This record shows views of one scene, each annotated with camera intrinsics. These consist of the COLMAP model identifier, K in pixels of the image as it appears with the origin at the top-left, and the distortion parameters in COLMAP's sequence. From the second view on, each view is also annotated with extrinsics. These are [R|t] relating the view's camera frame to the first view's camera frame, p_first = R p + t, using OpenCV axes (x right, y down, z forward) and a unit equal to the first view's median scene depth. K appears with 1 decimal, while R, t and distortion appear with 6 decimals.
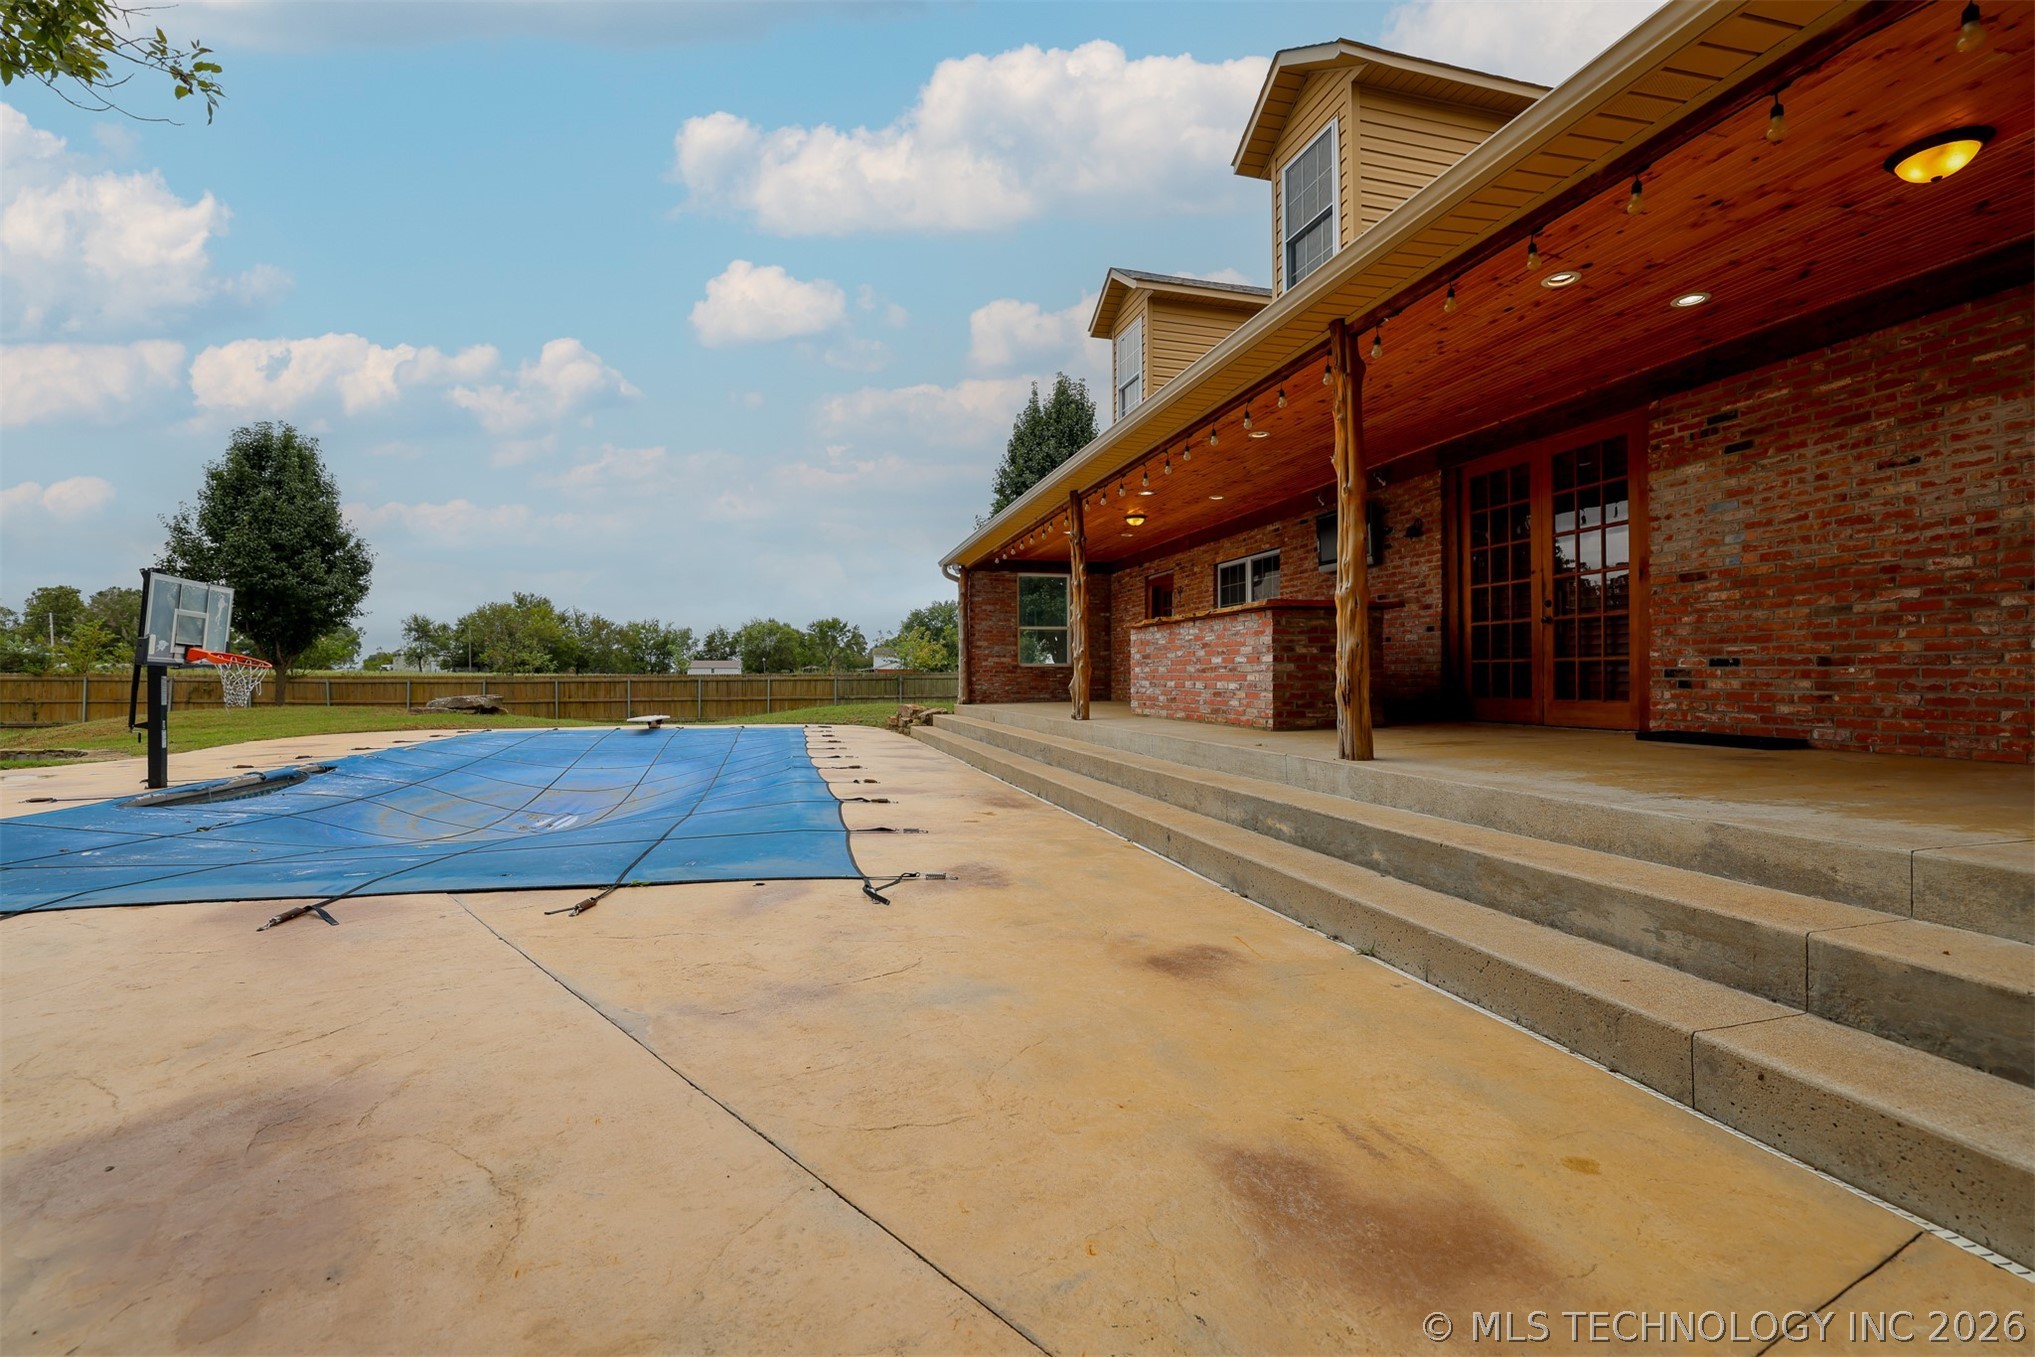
lens RADIAL K [[892.7, 0, 1009.7], [0, 892.7, 677.4], [0, 0, 1]] dist [-0.045490, 0.018618]
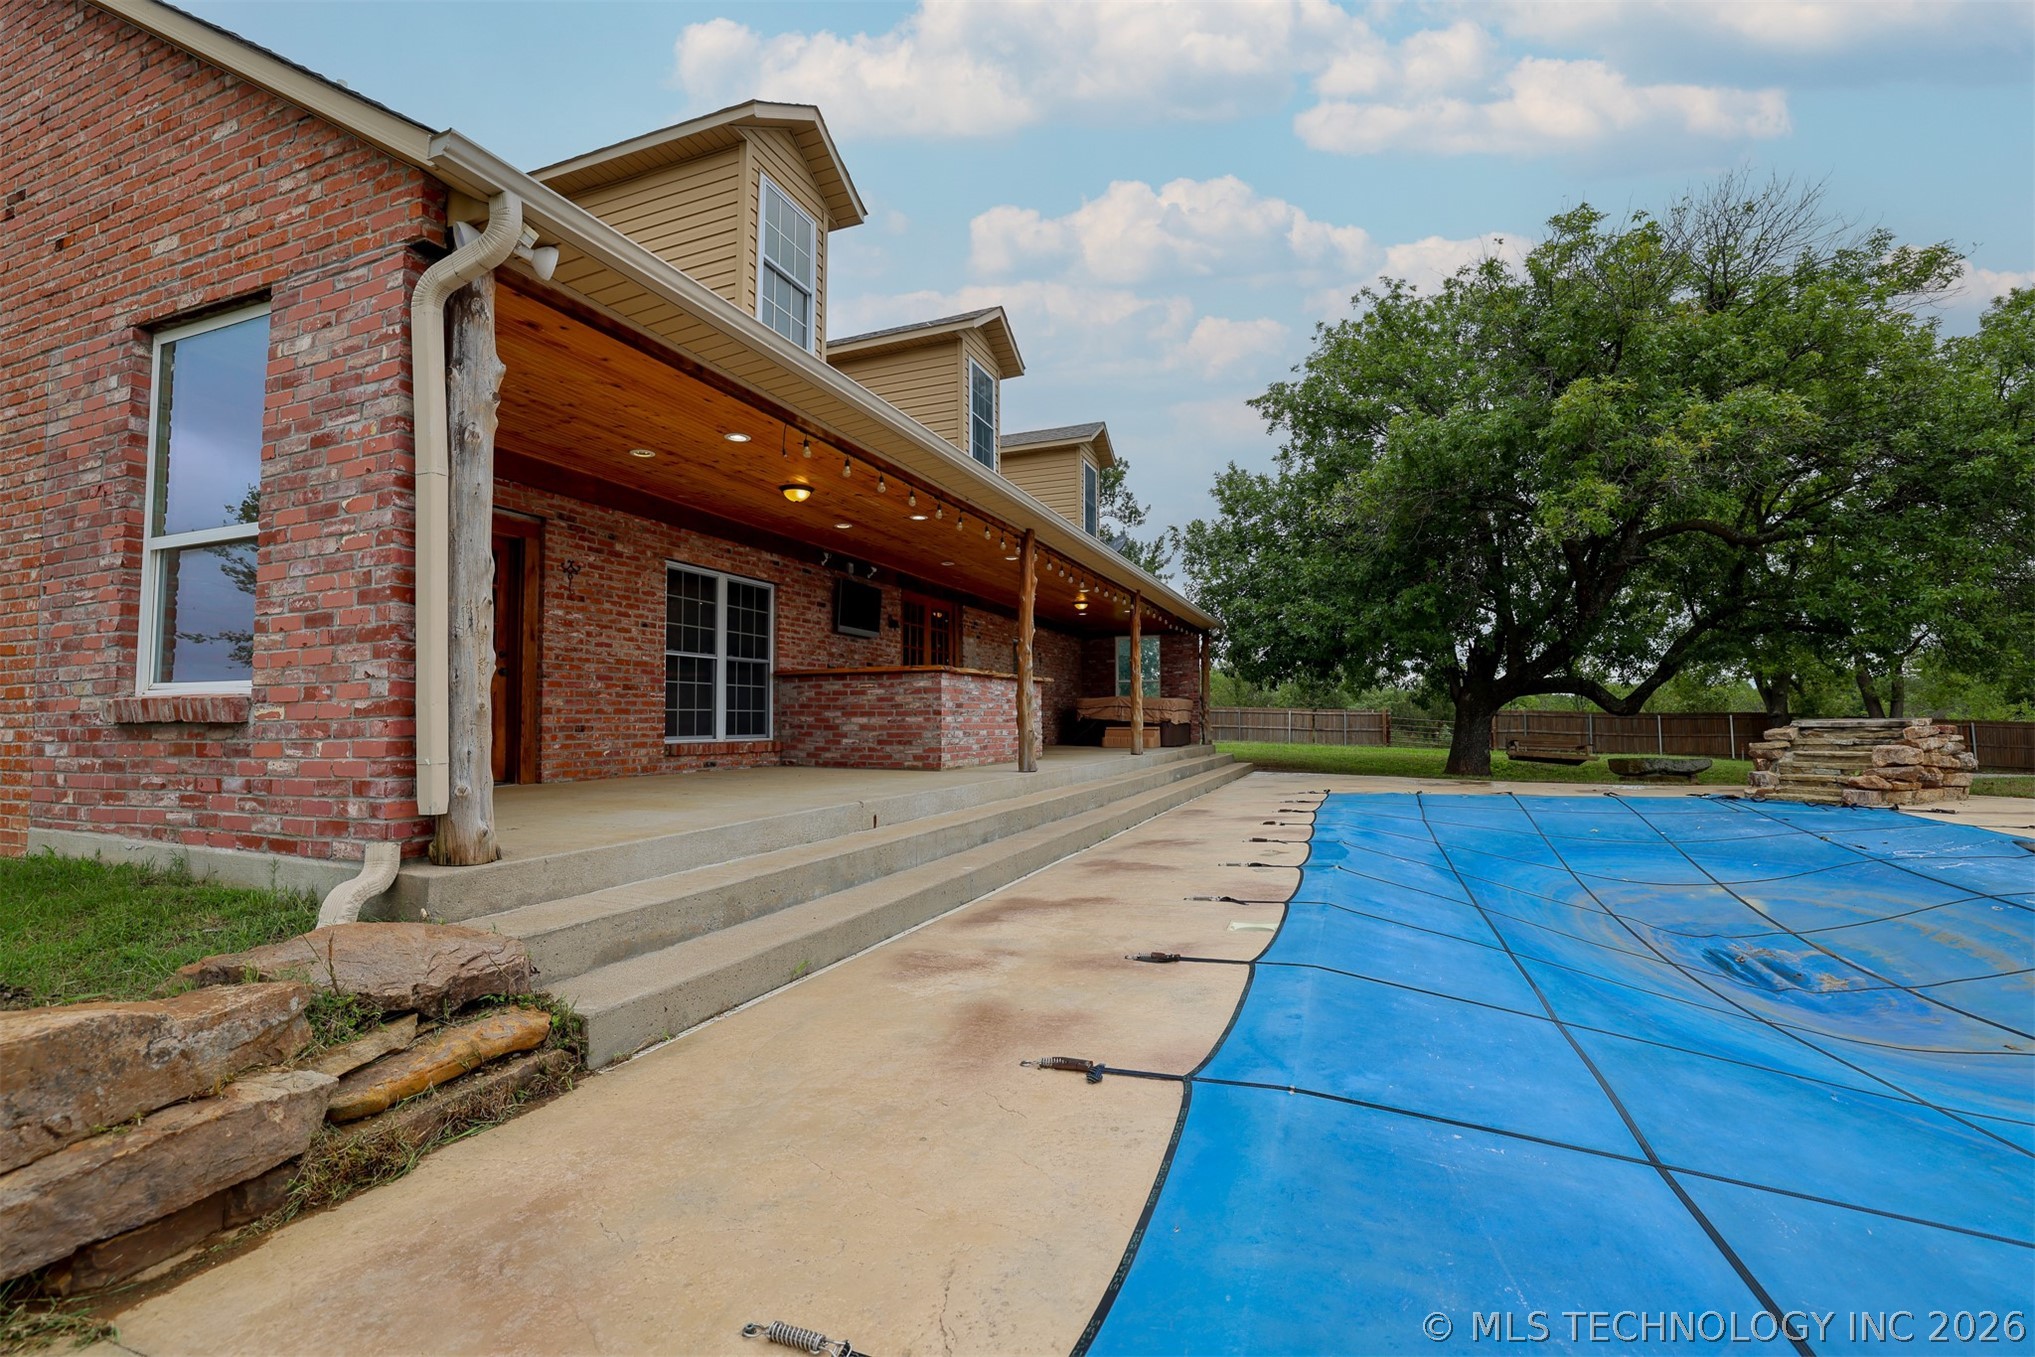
lens RADIAL K [[892.7, 0, 1009.7], [0, 892.7, 677.4], [0, 0, 1]] dist [-0.045490, 0.018618]
pose [[-0.806558, 0.033219, 0.590221, -0.825009], [0.005613, 0.998805, -0.048544, -0.011852], [-0.591128, -0.035840, -0.805781, 3.129133]]
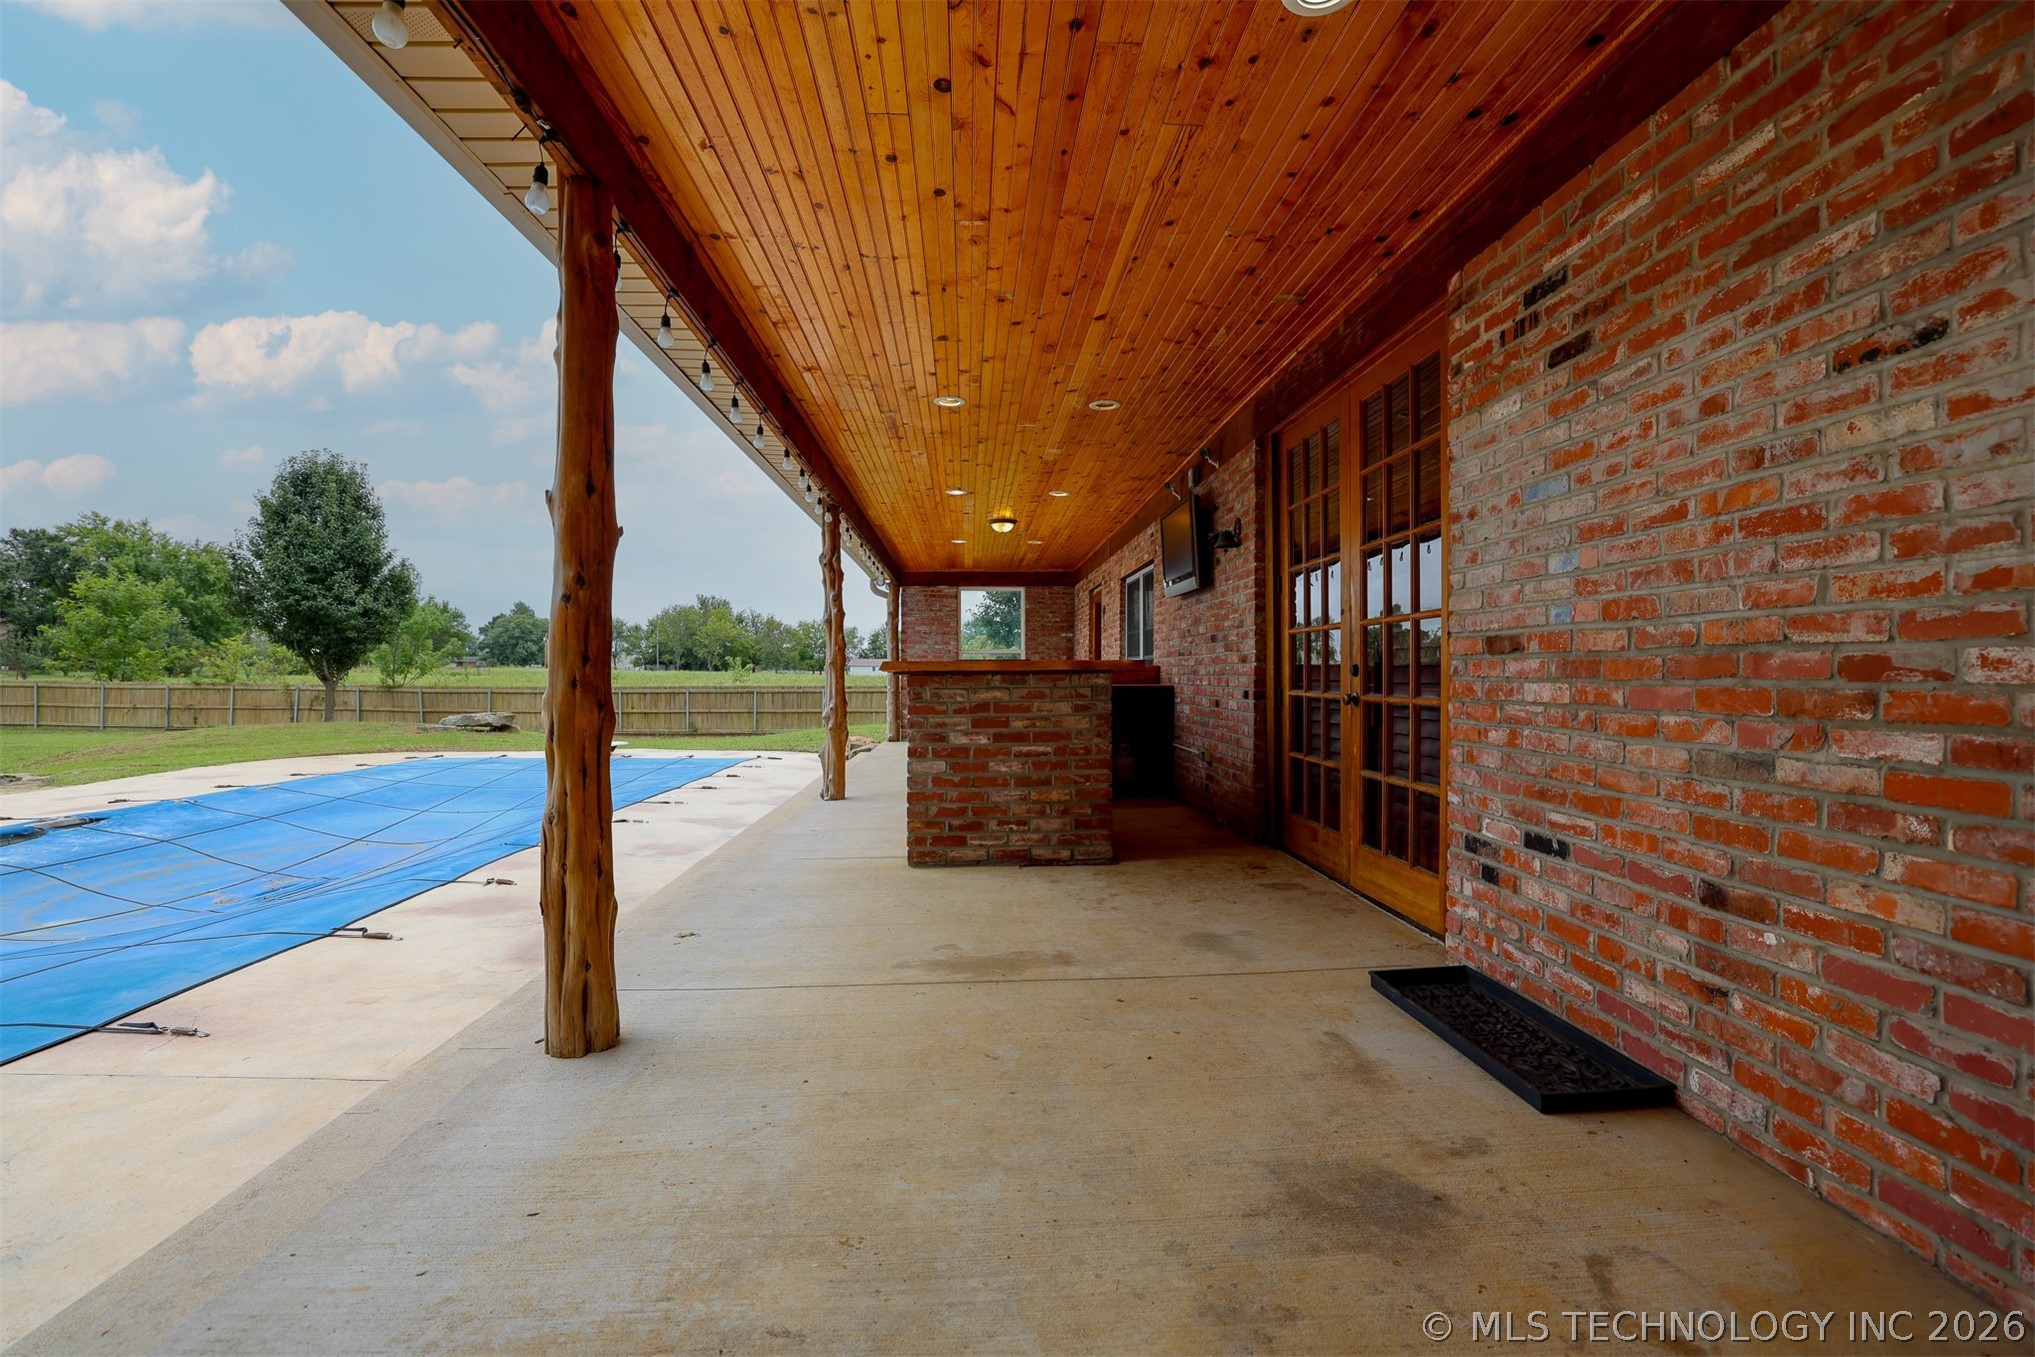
lens RADIAL K [[886.2, 0, 1012.1], [0, 886.2, 676.3], [0, 0, 1]] dist [-0.045462, 0.017283]
pose [[0.979797, 0.004834, -0.199938, 0.659890], [-0.003919, 0.999980, 0.004969, -0.105873], [0.199958, -0.004085, 0.979796, 0.529988]]
